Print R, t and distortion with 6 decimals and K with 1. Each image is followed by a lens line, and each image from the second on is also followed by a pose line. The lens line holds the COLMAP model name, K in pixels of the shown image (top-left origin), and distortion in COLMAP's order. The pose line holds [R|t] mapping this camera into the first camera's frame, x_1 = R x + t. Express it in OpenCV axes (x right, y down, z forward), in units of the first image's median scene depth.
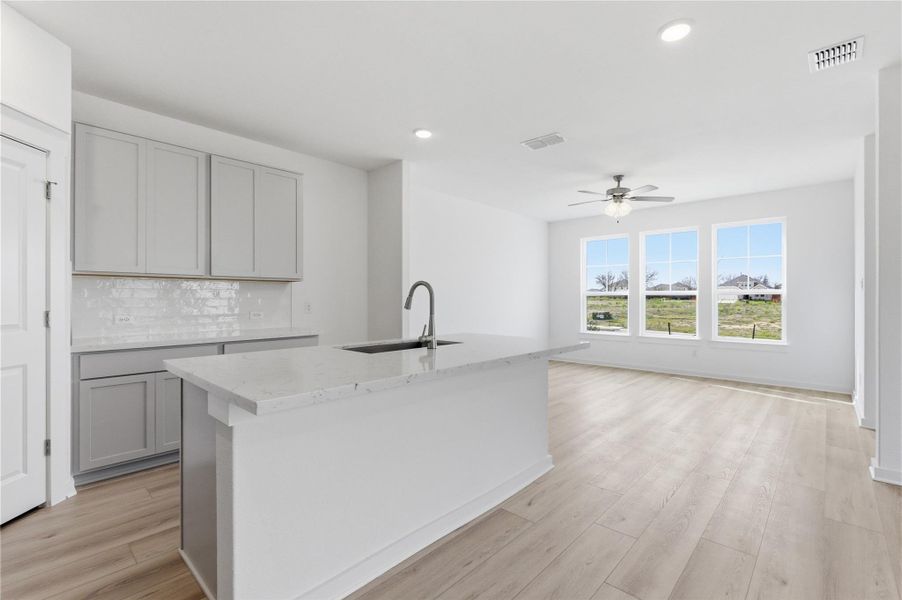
lens RADIAL K [[407.6, 0, 451.0], [0, 407.6, 300.0], [0, 0, 1]] dist [-0.000892, 0.000012]
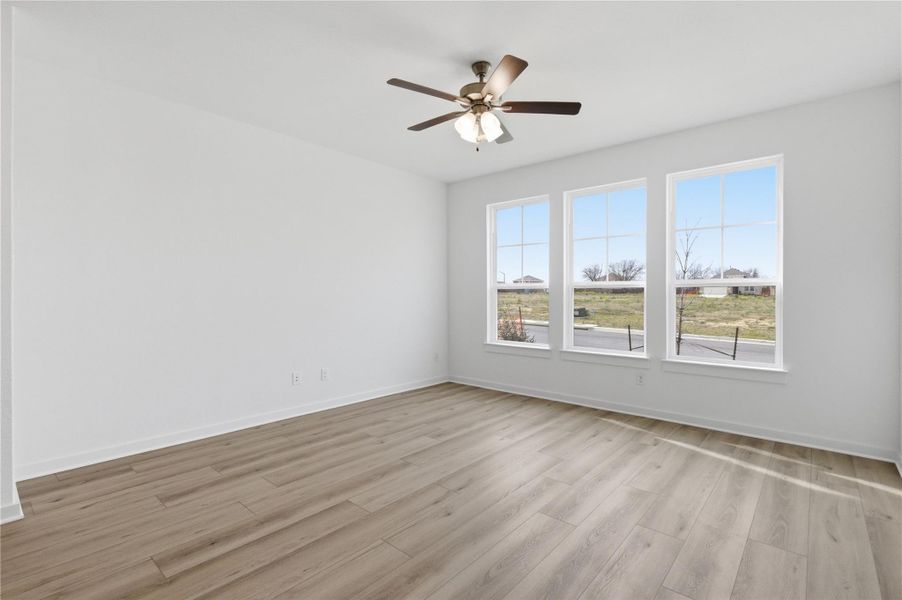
lens RADIAL K [[420.5, 0, 451.0], [0, 420.5, 297.0], [0, 0, 1]] dist [-0.000900, -0.000140]
pose [[0.999534, -0.000647, 0.030508, 0.276589], [0.000460, 0.999981, 0.006126, -0.001554], [-0.030512, -0.006109, 0.999516, 0.347222]]
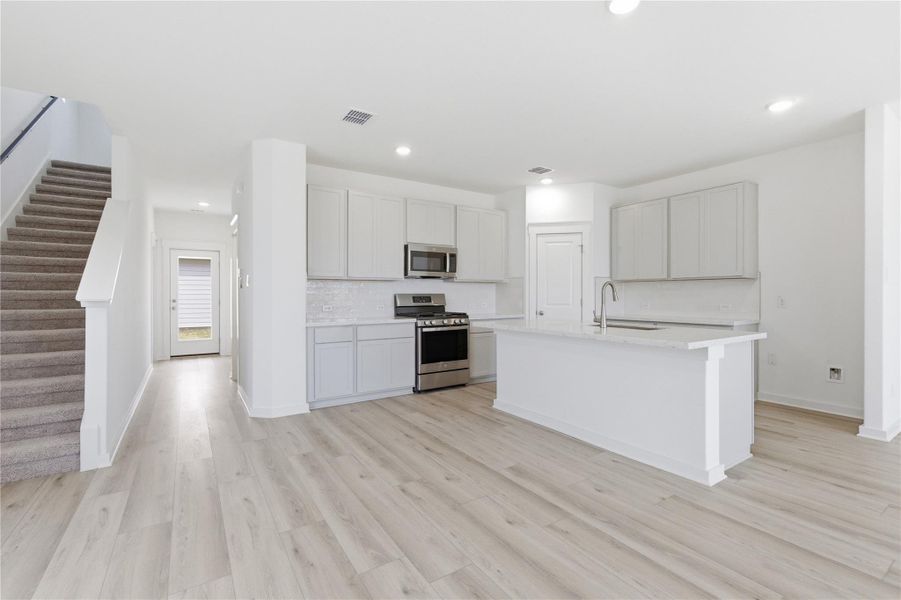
lens RADIAL K [[403.6, 0, 451.8], [0, 403.6, 292.4], [0, 0, 1]] dist [-0.000534, -0.000048]
pose [[-0.234875, -0.005725, -0.972009, 0.544053], [-0.002793, 0.999983, -0.005215, 0.001138], [0.972021, 0.001490, -0.234887, 0.295520]]
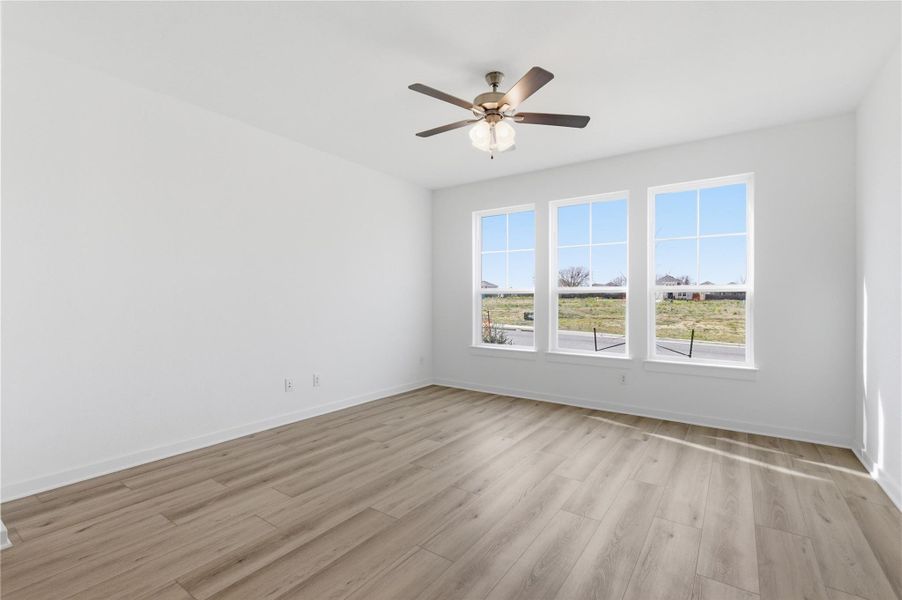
lens RADIAL K [[407.6, 0, 451.0], [0, 407.6, 300.0], [0, 0, 1]] dist [-0.000892, 0.000012]
pose [[0.990802, 0.000748, 0.135321, 0.217414], [-0.001090, 0.999996, 0.002456, -0.001459], [-0.135318, -0.002581, 0.990799, 0.359572]]
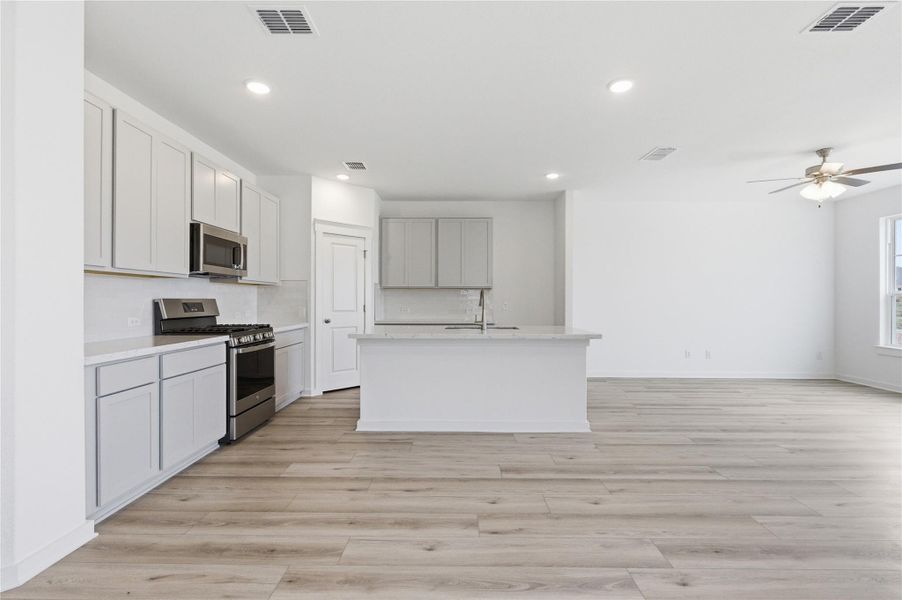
lens RADIAL K [[407.6, 0, 451.0], [0, 407.6, 300.0], [0, 0, 1]] dist [-0.000892, 0.000012]
pose [[0.670408, -0.000624, -0.741993, 0.402127], [-0.002941, 0.999990, -0.003498, 0.002225], [0.741987, 0.004528, 0.670399, -0.079331]]
